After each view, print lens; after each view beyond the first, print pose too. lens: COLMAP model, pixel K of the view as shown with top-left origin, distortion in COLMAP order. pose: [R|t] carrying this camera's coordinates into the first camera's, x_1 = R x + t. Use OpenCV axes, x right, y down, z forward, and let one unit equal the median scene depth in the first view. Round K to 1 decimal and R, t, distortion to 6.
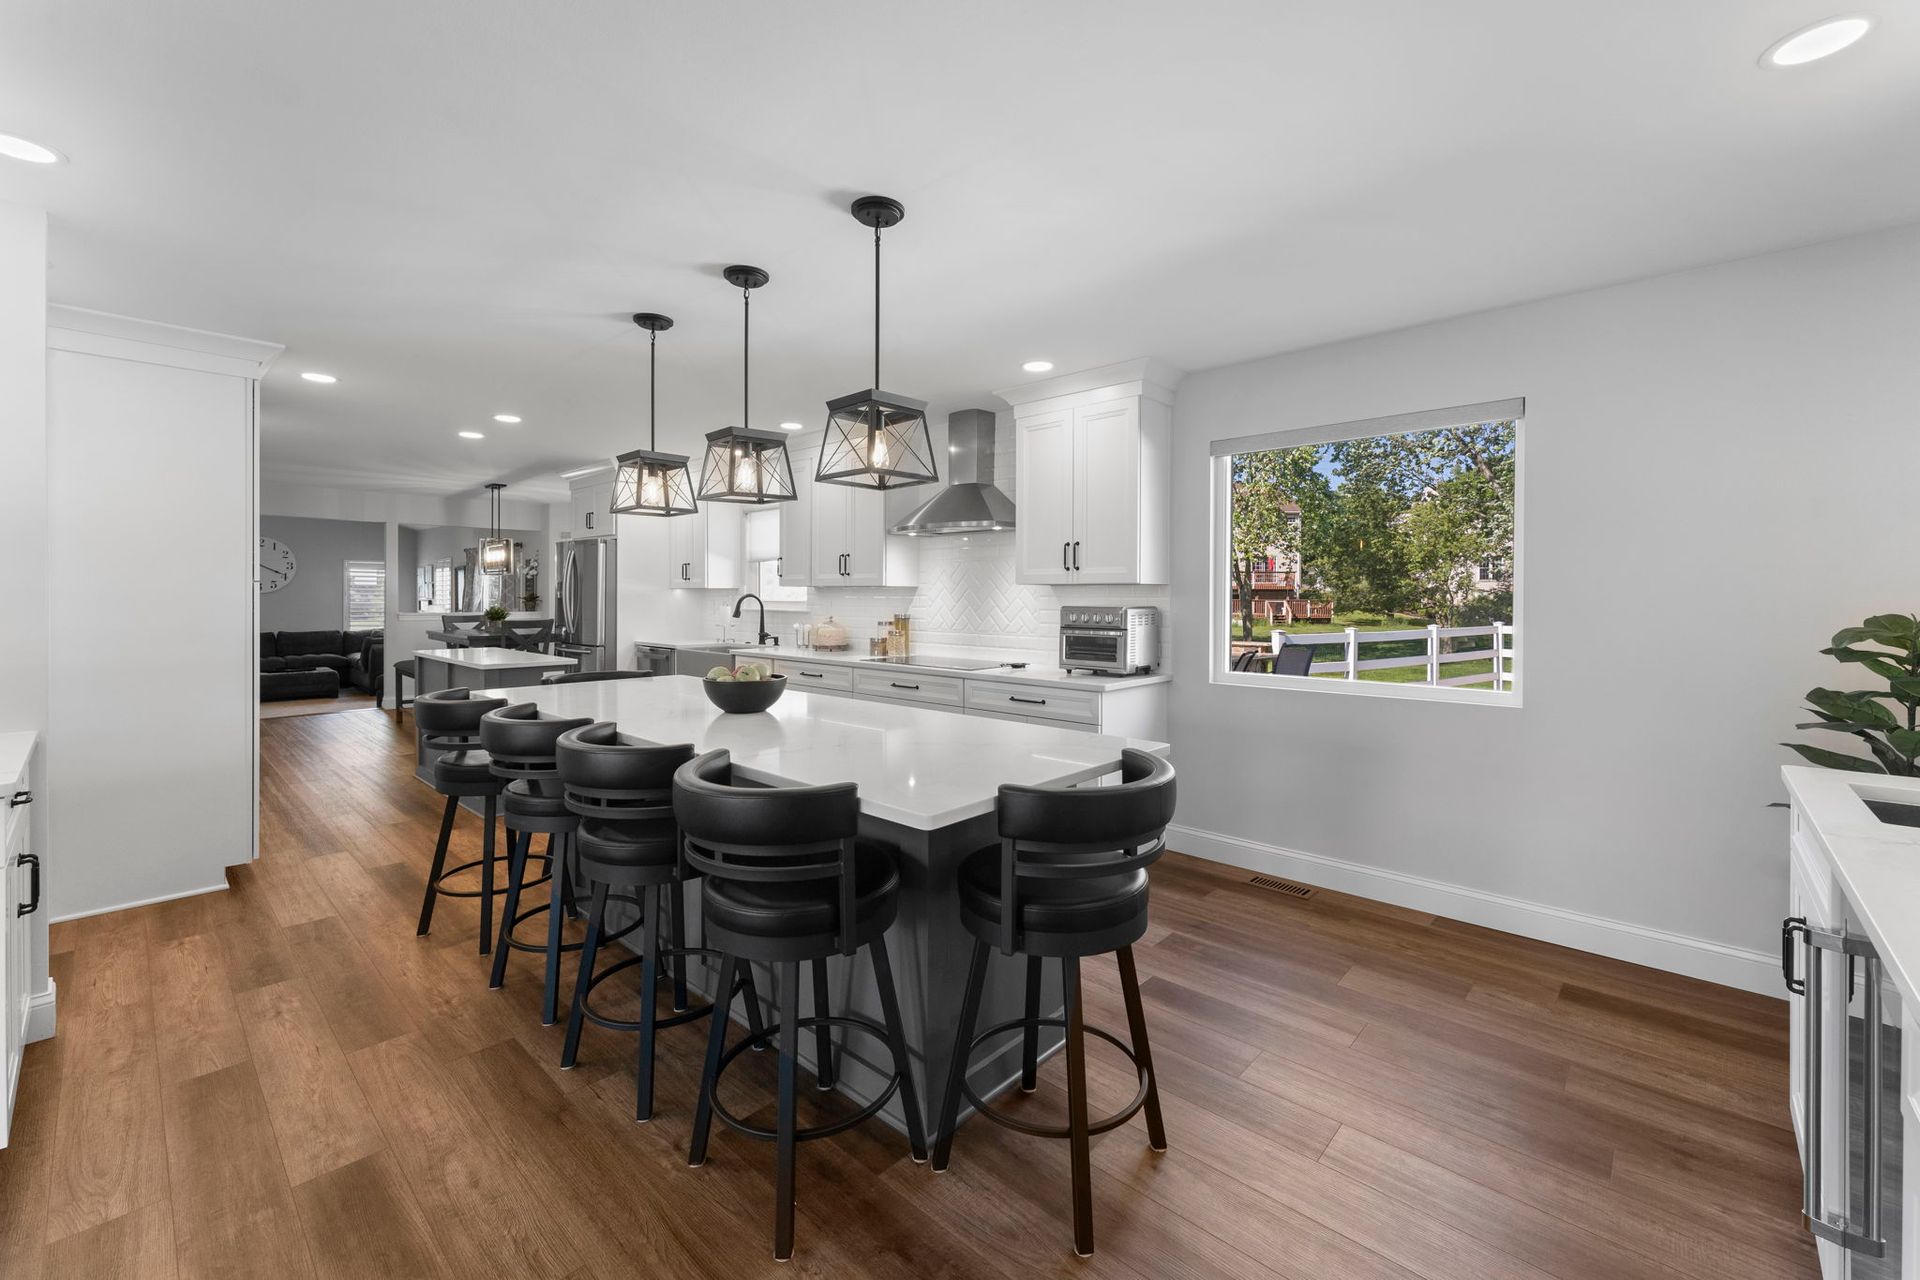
lens RADIAL K [[783.2, 0, 961.2], [0, 783.2, 600.9], [0, 0, 1]] dist [0.000815, -0.000389]
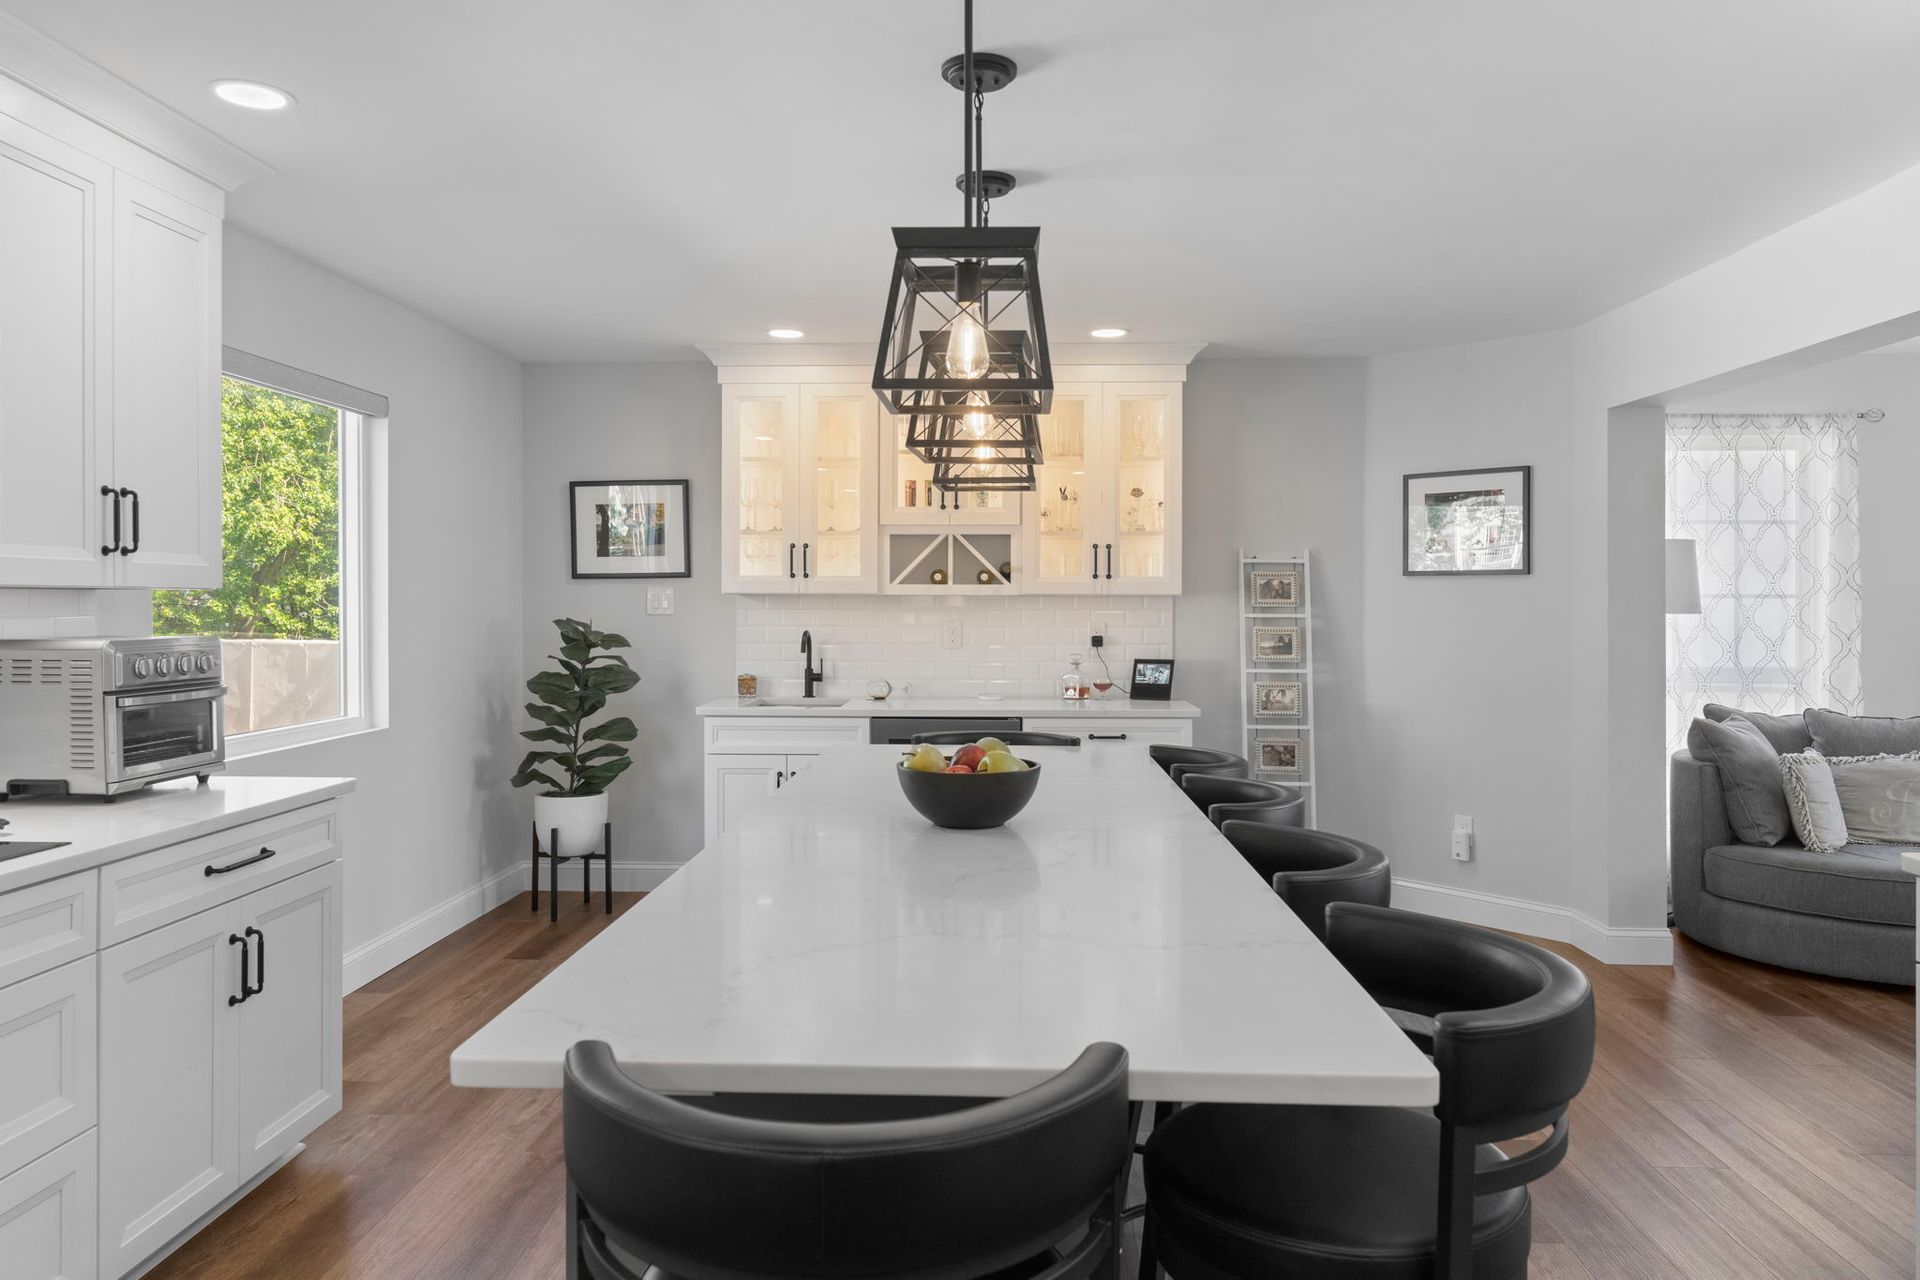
lens RADIAL K [[1282.9, 0, 955.5], [0, 1282.9, 606.4], [0, 0, 1]] dist [0.003221, -0.001144]
pose [[-0.643705, -0.006620, 0.765245, -0.674910], [0.001477, 0.999950, 0.009893, -0.017688], [-0.765272, 0.007498, -0.643663, 1.104031]]
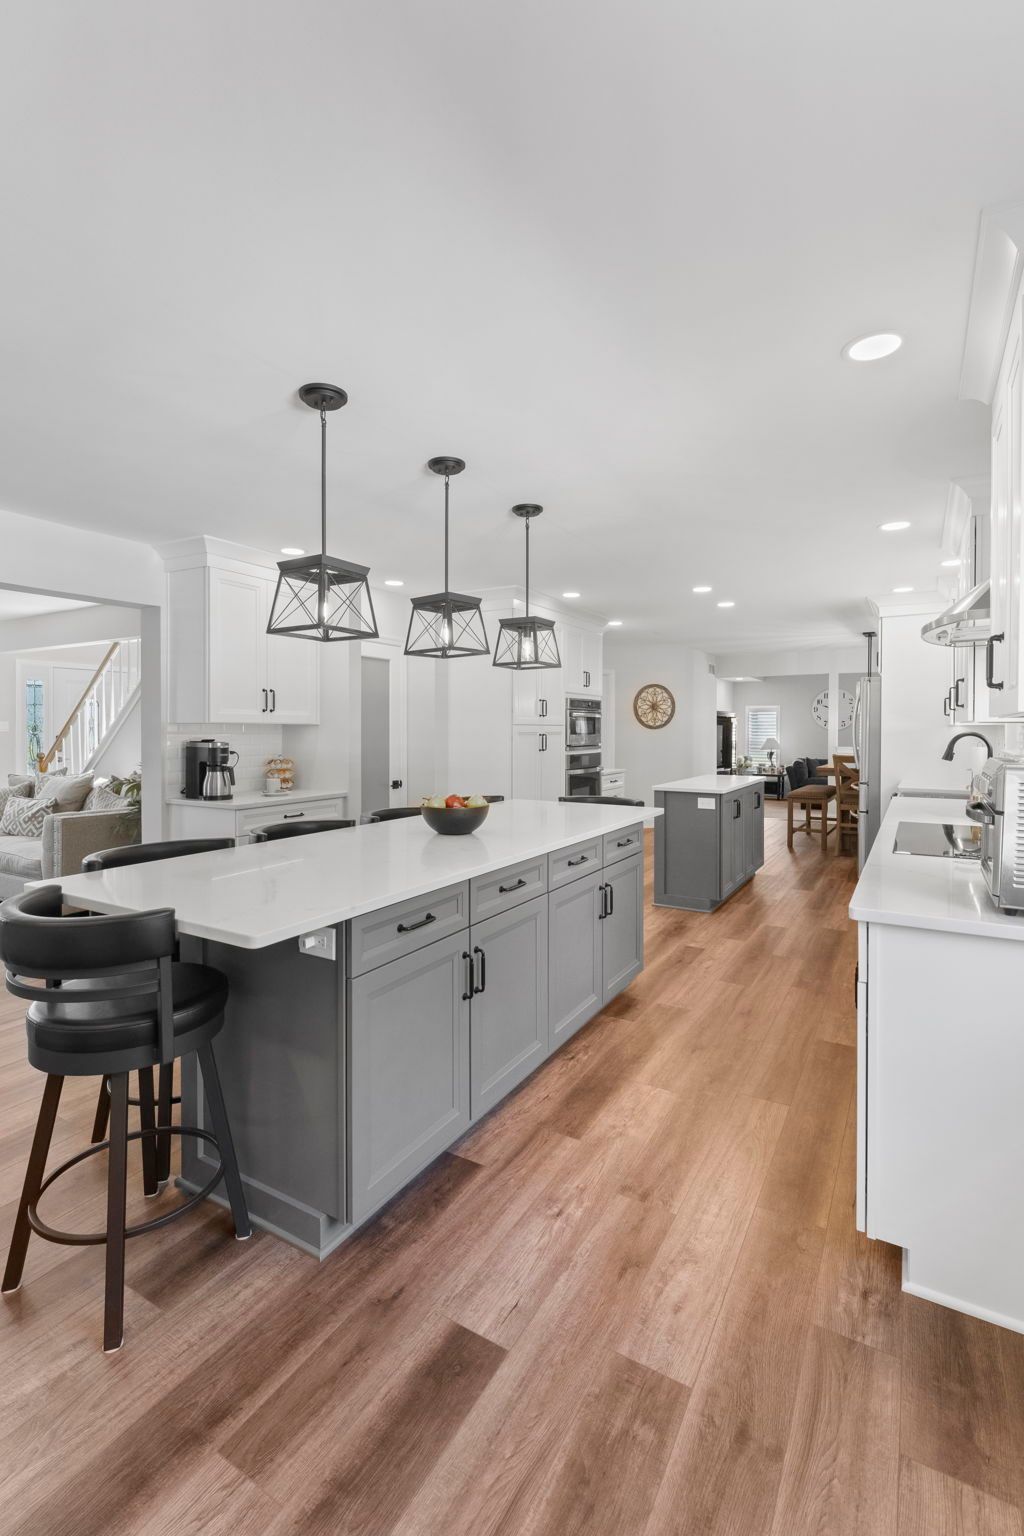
lens RADIAL K [[691.5, 0, 508.0], [0, 691.5, 736.0], [0, 0, 1]] dist [-0.000211, -0.000284]
pose [[0.207549, 0.007675, -0.978194, 0.521495], [-0.008172, 0.999948, 0.006111, -0.008387], [0.978190, 0.006725, 0.207601, 0.592719]]
